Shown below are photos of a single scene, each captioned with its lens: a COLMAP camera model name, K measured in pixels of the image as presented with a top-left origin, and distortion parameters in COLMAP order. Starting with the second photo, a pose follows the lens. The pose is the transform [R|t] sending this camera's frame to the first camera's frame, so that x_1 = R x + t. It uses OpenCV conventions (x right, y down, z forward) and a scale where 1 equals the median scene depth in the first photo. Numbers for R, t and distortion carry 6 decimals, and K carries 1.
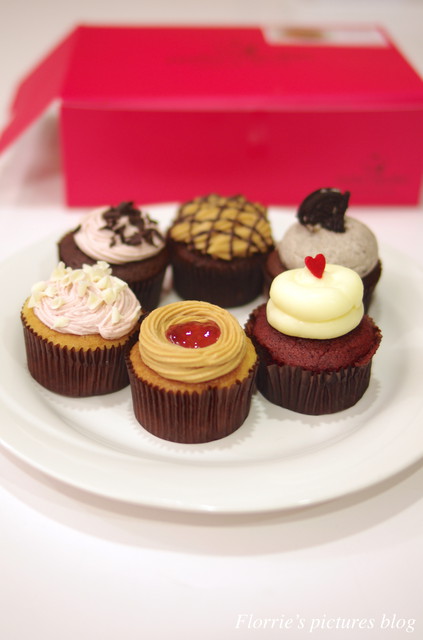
lens RADIAL K [[904.8, 0, 211.5], [0, 904.8, 320.0], [0, 0, 1]] dist [-0.093601, 0.009963]
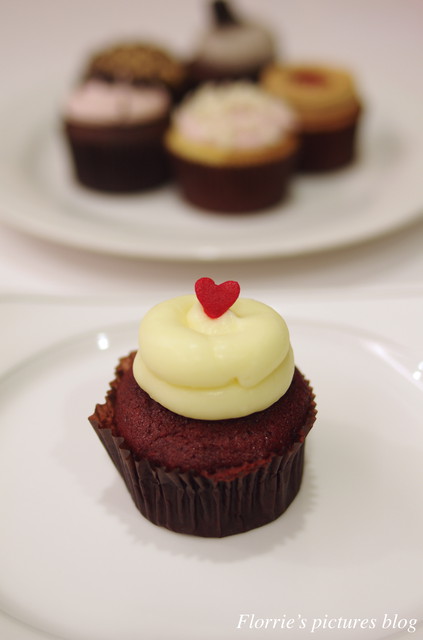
lens RADIAL K [[904.8, 0, 211.5], [0, 904.8, 320.0], [0, 0, 1]] dist [-0.093601, 0.009963]
pose [[0.796550, 0.328997, -0.507217, 0.420228], [-0.318649, 0.941441, 0.110231, -0.109674], [0.513780, 0.073820, 0.854740, 0.469432]]
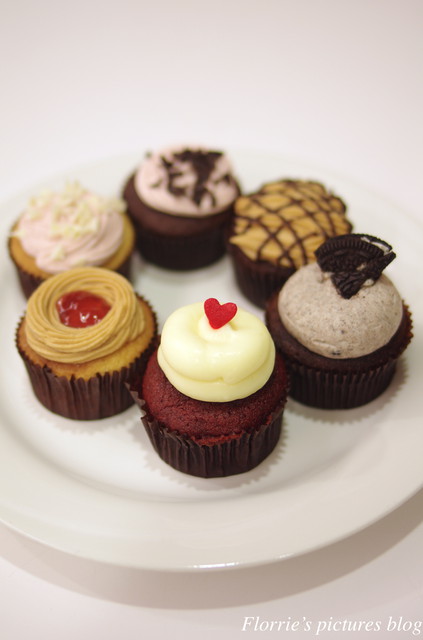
lens RADIAL K [[904.8, 0, 211.5], [0, 904.8, 320.0], [0, 0, 1]] dist [-0.093601, 0.009963]
pose [[0.659155, 0.512614, -0.550220, 0.564562], [-0.397470, 0.858603, 0.323757, -0.317659], [0.638383, 0.005290, 0.769701, 0.345138]]
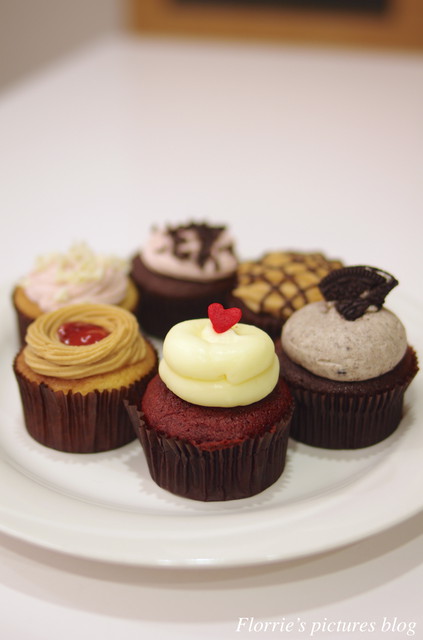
lens RADIAL K [[904.8, 0, 211.5], [0, 904.8, 320.0], [0, 0, 1]] dist [-0.093601, 0.009963]
pose [[0.654599, 0.332166, -0.679091, 0.660828], [-0.418385, 0.907365, 0.040527, -0.086197], [0.629645, 0.257593, 0.732934, 0.379091]]
